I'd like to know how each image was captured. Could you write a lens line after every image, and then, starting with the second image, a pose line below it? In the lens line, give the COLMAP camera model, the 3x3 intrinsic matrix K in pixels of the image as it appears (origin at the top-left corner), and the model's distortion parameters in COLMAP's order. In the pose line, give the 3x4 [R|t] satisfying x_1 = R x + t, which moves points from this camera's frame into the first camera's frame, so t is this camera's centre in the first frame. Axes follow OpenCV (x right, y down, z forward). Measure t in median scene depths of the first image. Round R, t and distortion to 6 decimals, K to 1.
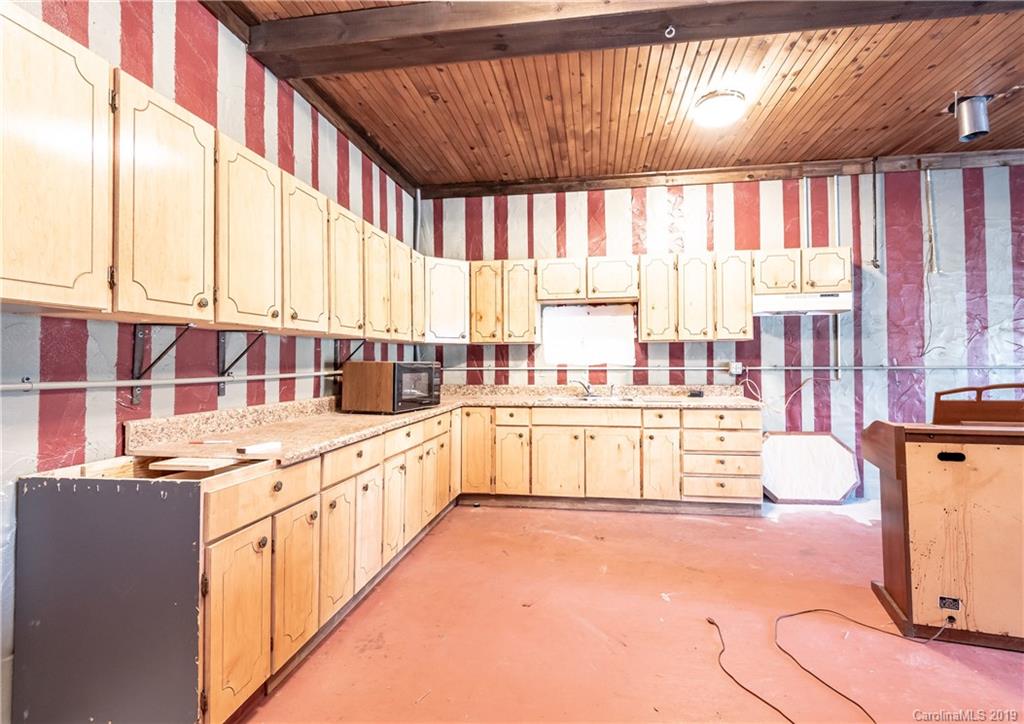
lens RADIAL K [[509.5, 0, 513.3], [0, 509.5, 364.4], [0, 0, 1]] dist [-0.000548, -0.000086]
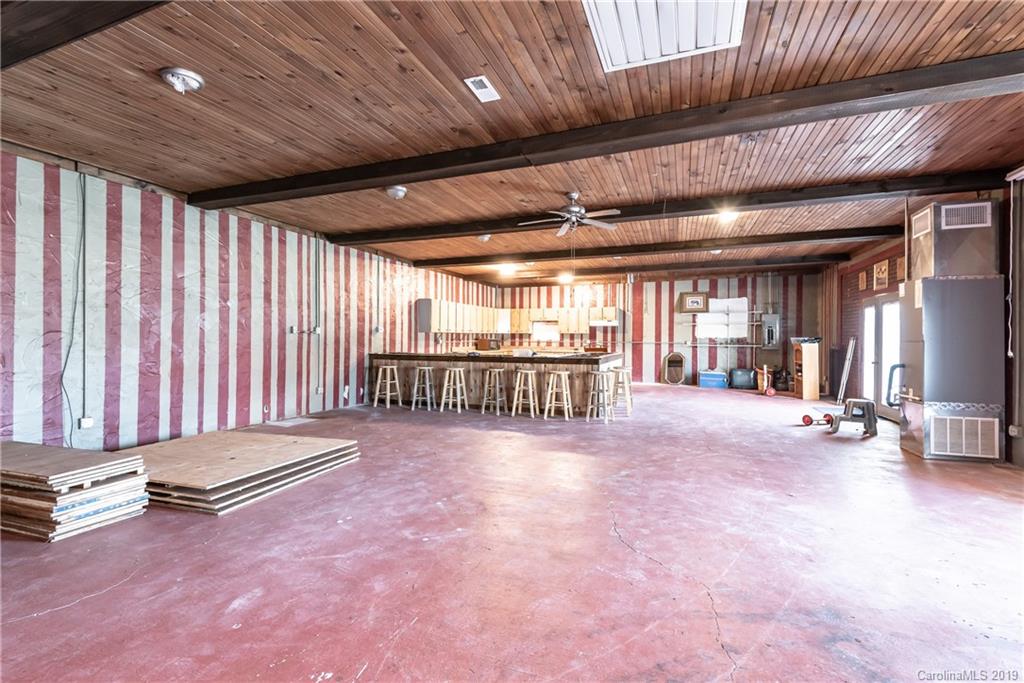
lens RADIAL K [[464.3, 0, 514.9], [0, 464.3, 338.2], [0, 0, 1]] dist [0.035201, -0.022497]
pose [[0.980996, 0.012754, -0.193607, 0.540894], [-0.012641, 0.999918, 0.001816, -0.015886], [0.193614, 0.000666, 0.981078, -2.044615]]
